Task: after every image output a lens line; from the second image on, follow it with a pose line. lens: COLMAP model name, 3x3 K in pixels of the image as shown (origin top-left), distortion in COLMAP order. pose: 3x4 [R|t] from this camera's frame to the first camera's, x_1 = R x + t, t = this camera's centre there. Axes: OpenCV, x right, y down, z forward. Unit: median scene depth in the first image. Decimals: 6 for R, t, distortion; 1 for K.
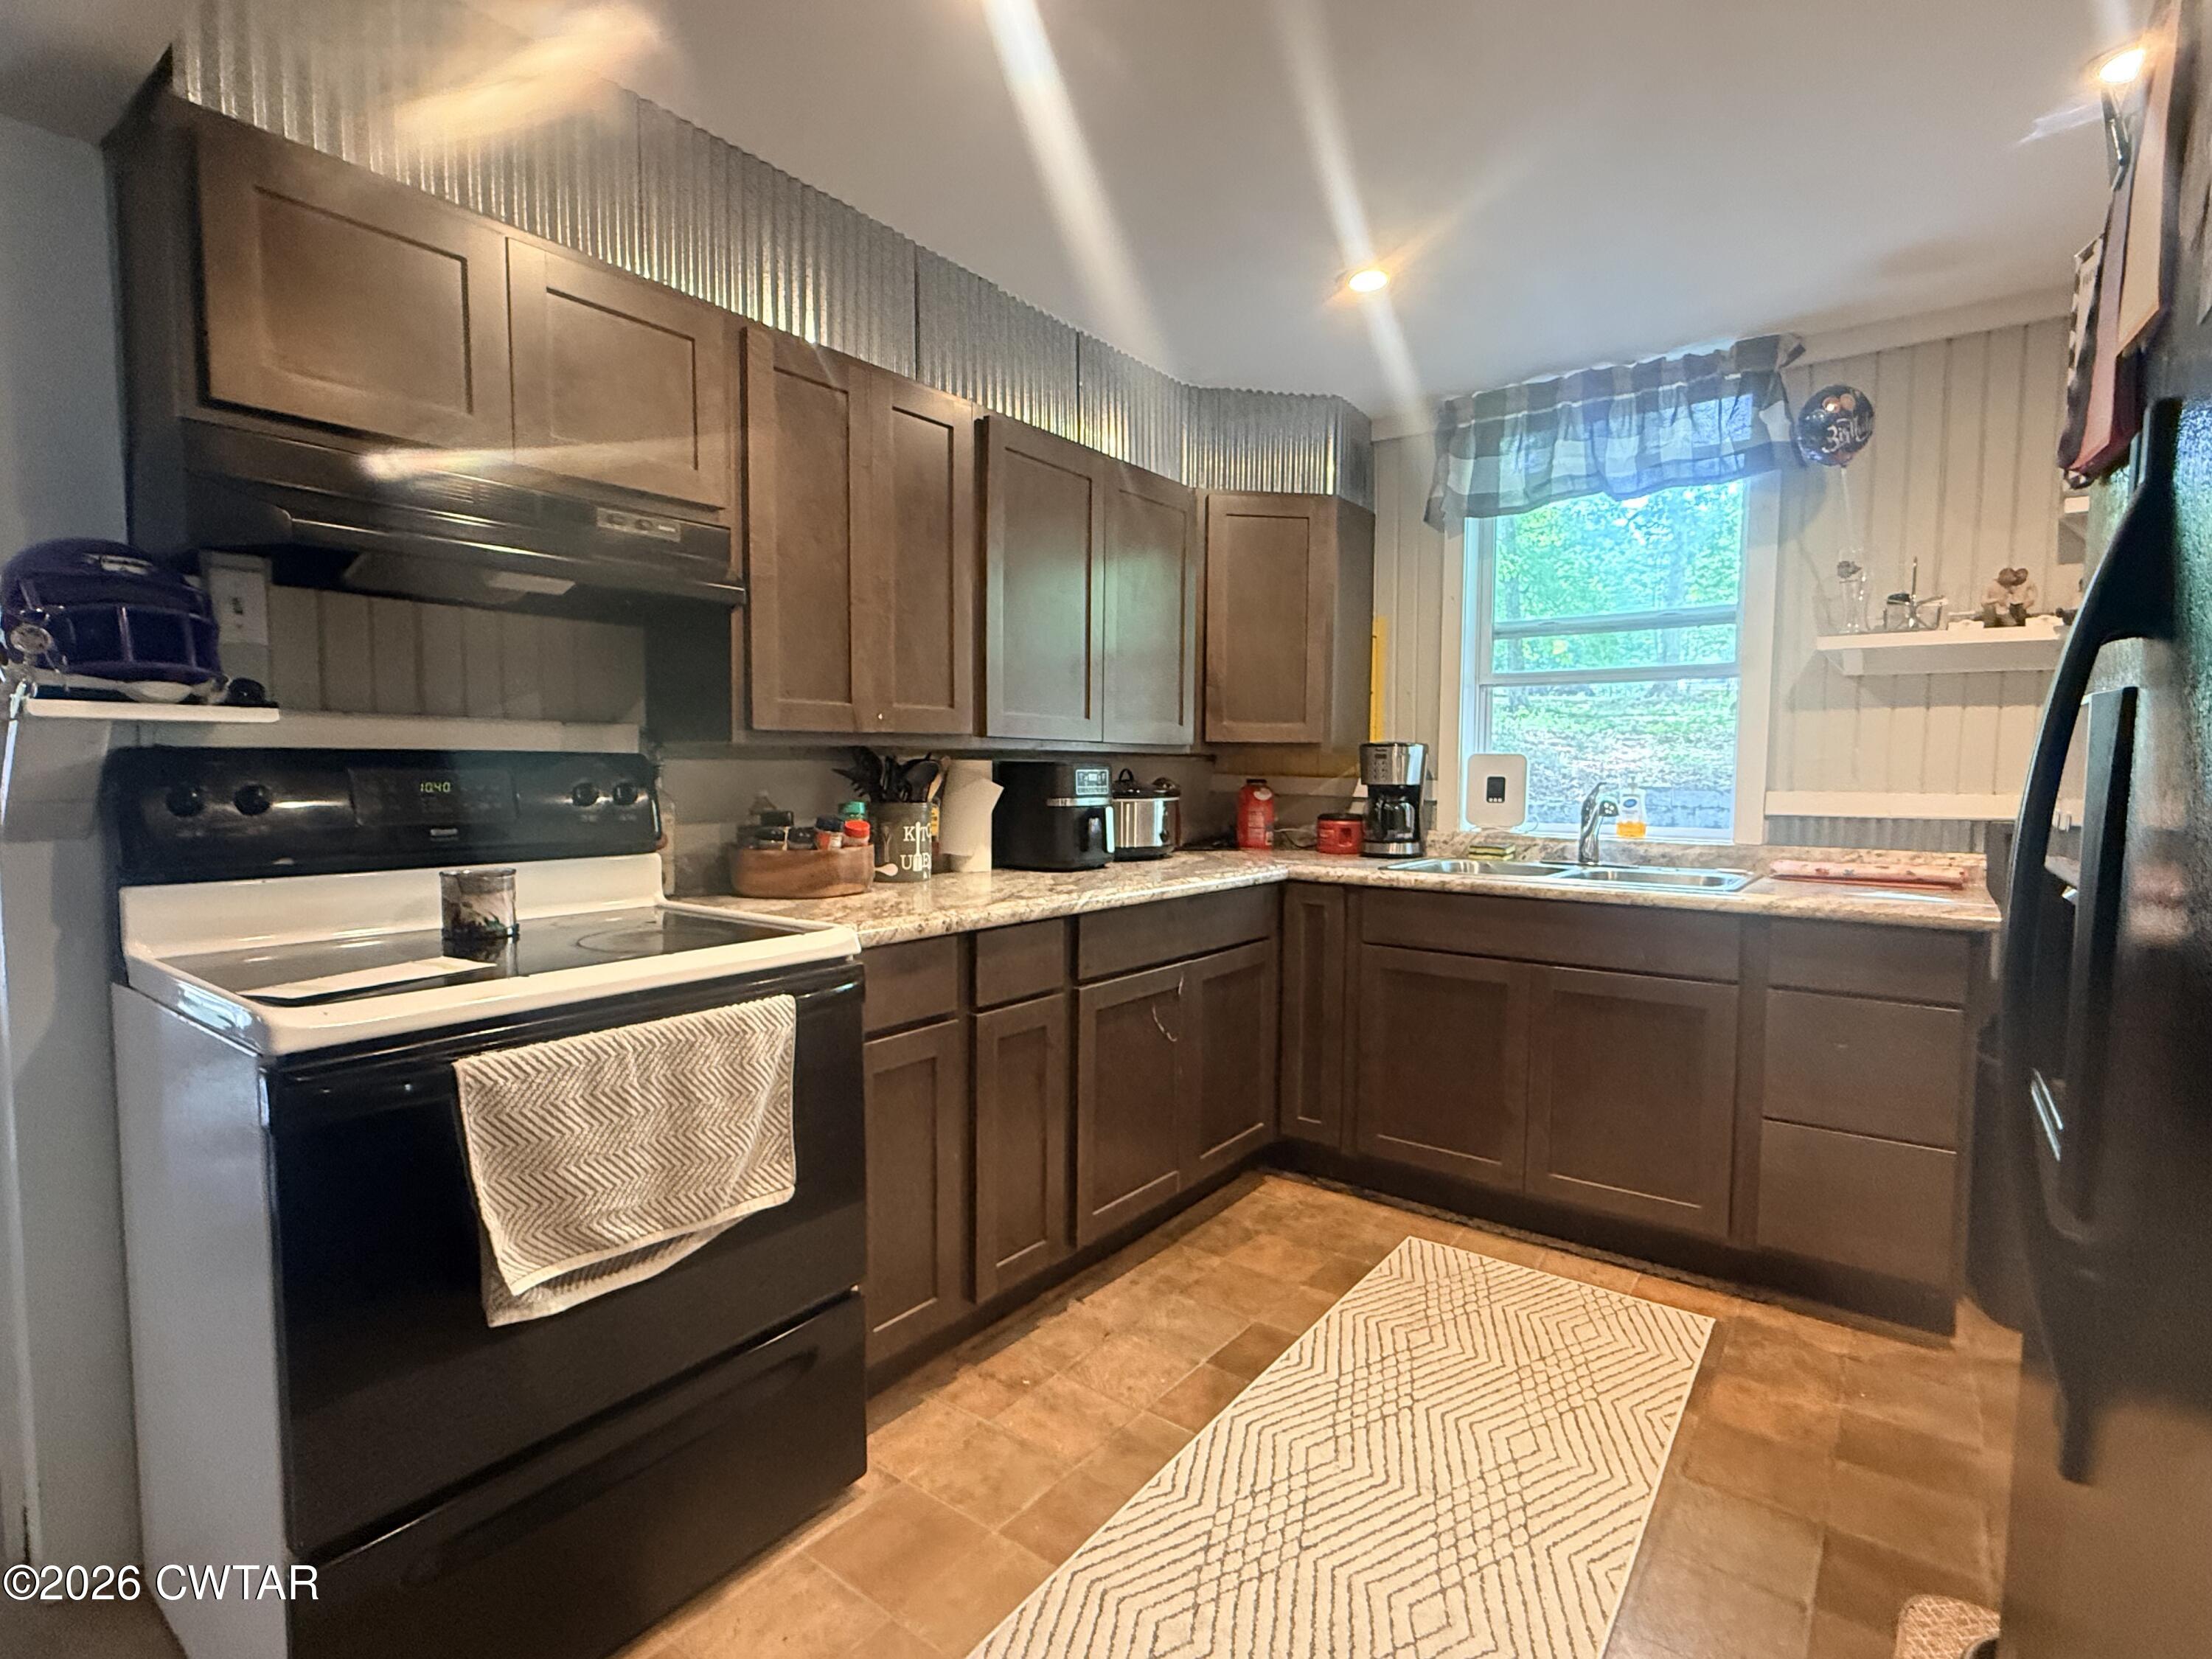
lens RADIAL K [[1072.0, 0, 1110.4], [0, 1072.0, 827.5], [0, 0, 1]] dist [-0.002480, -0.000640]
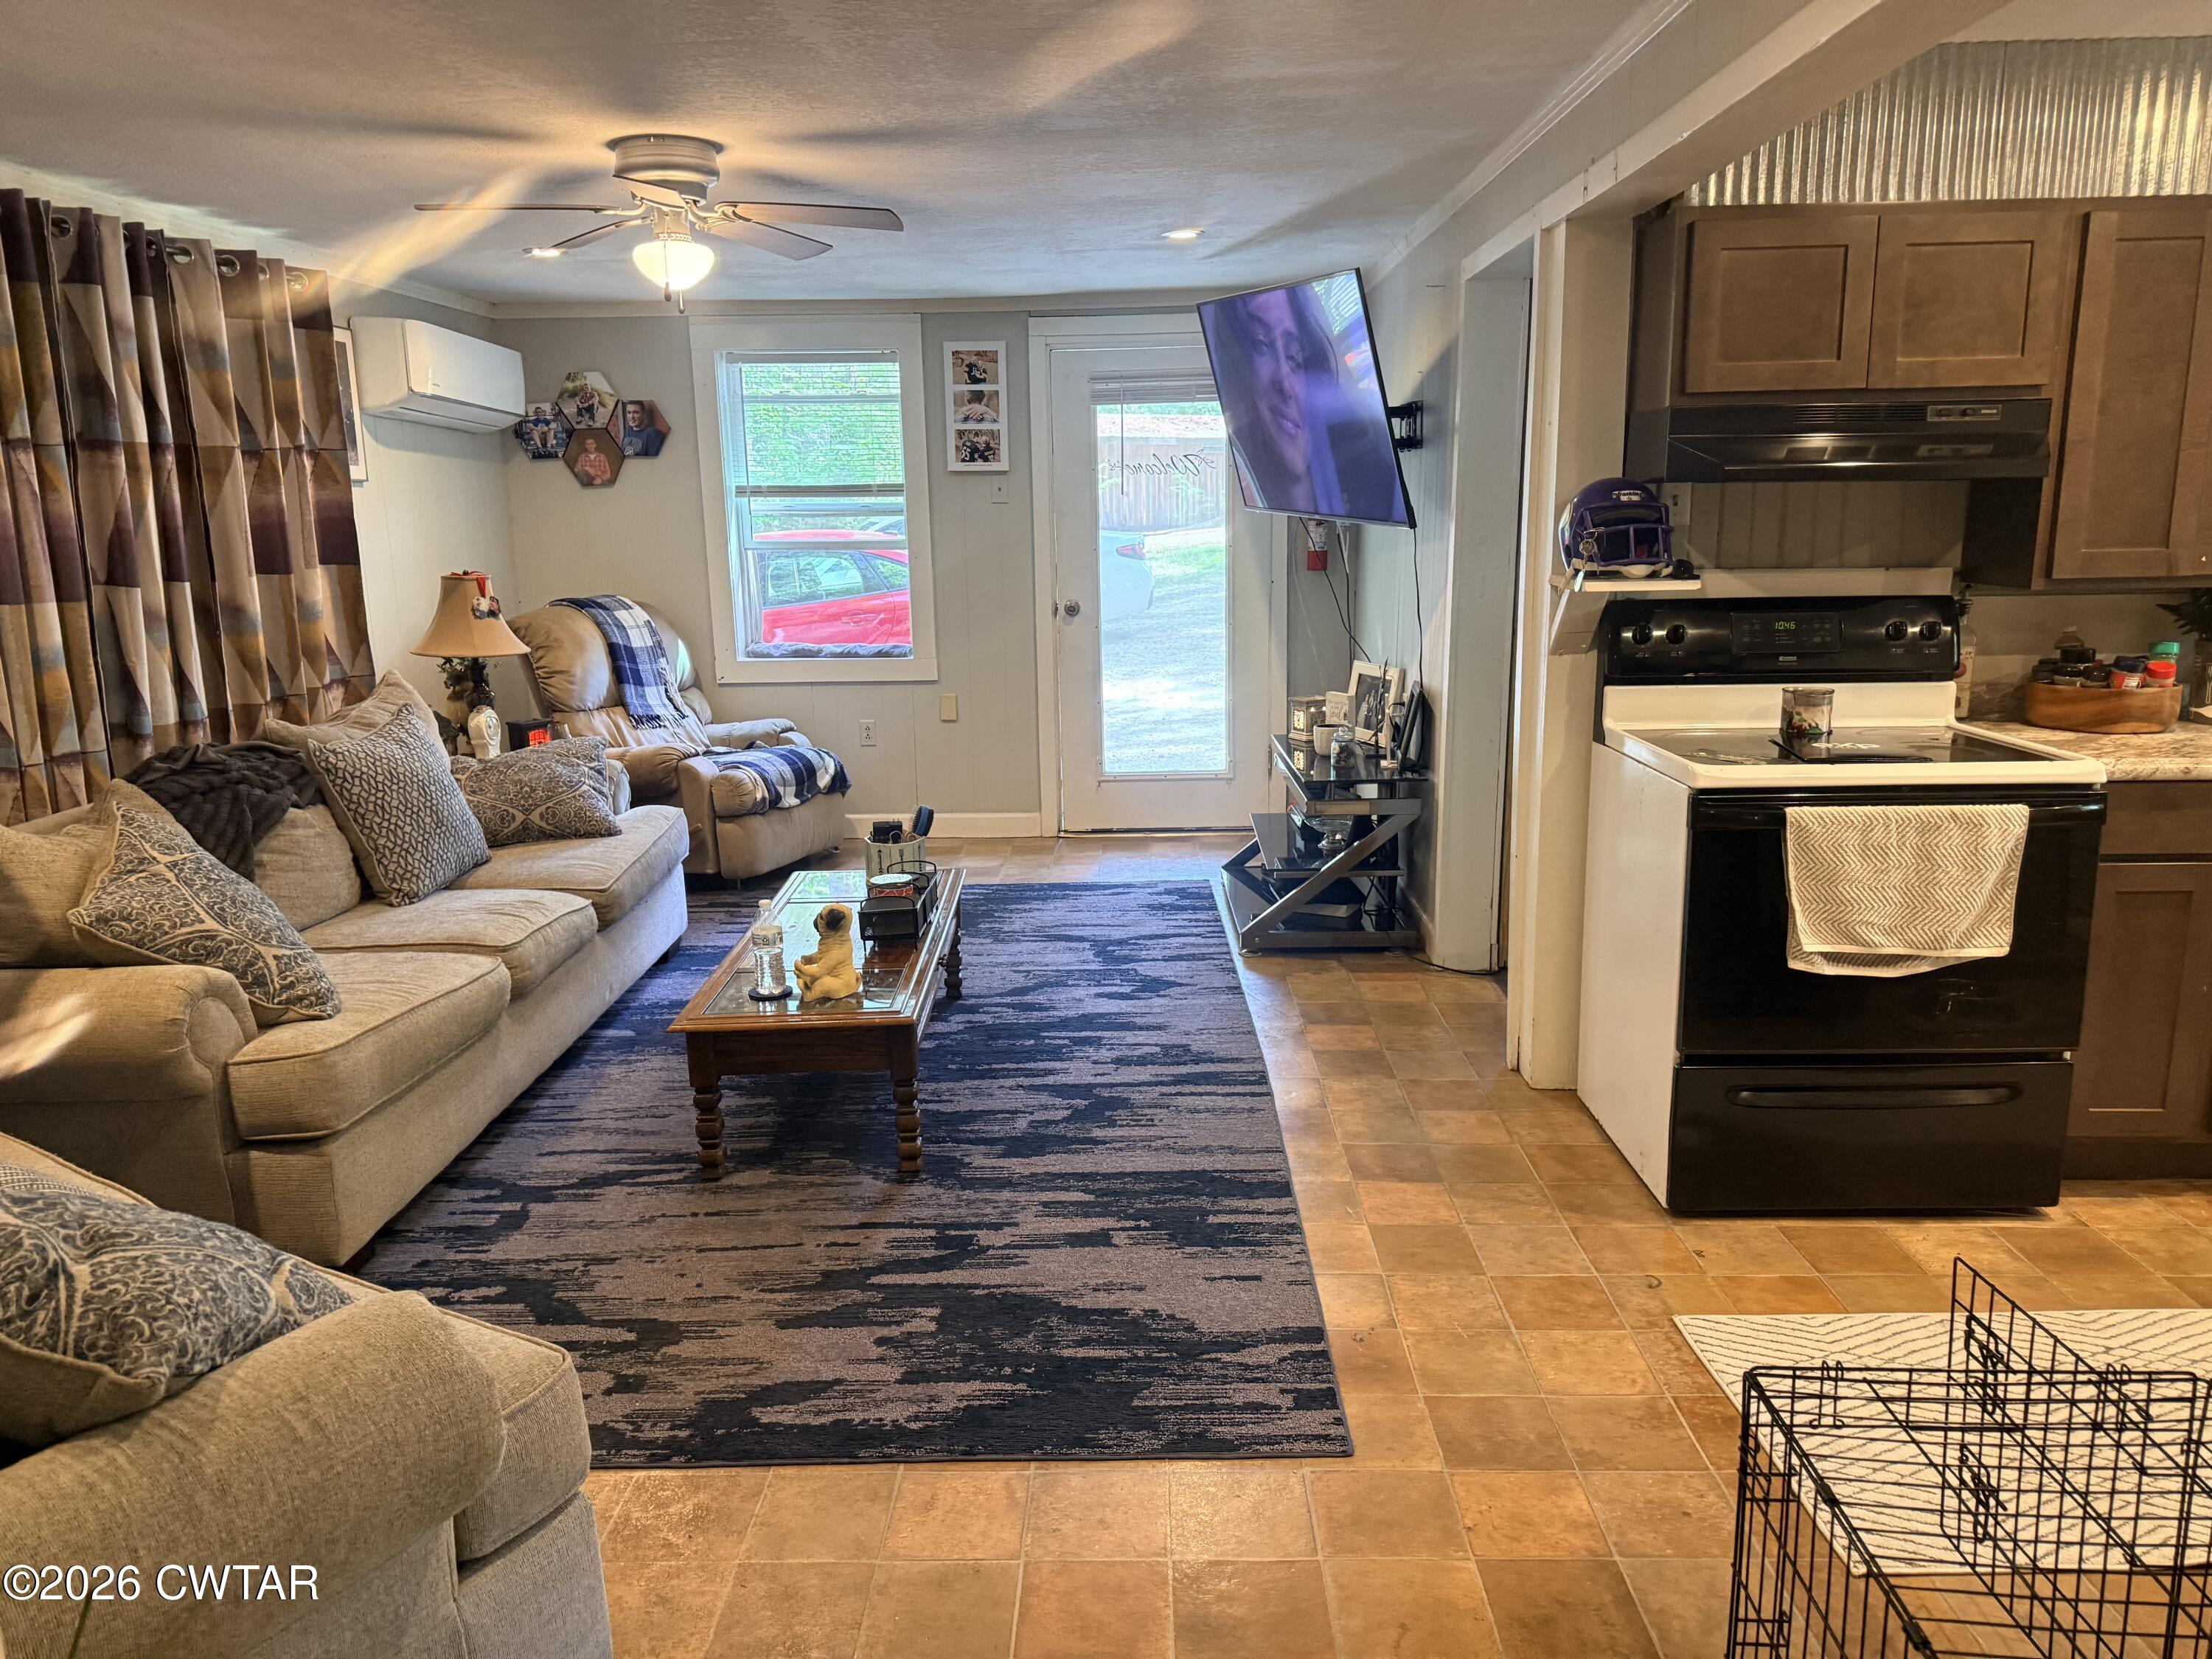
lens RADIAL K [[1557.2, 0, 1092.3], [0, 1557.2, 830.7], [0, 0, 1]] dist [0.130538, -0.188725]
pose [[0.583284, 0.151844, -0.797950, 0.435858], [-0.028041, 0.985550, 0.167045, -0.078346], [0.811784, -0.075059, 0.579113, -0.776230]]
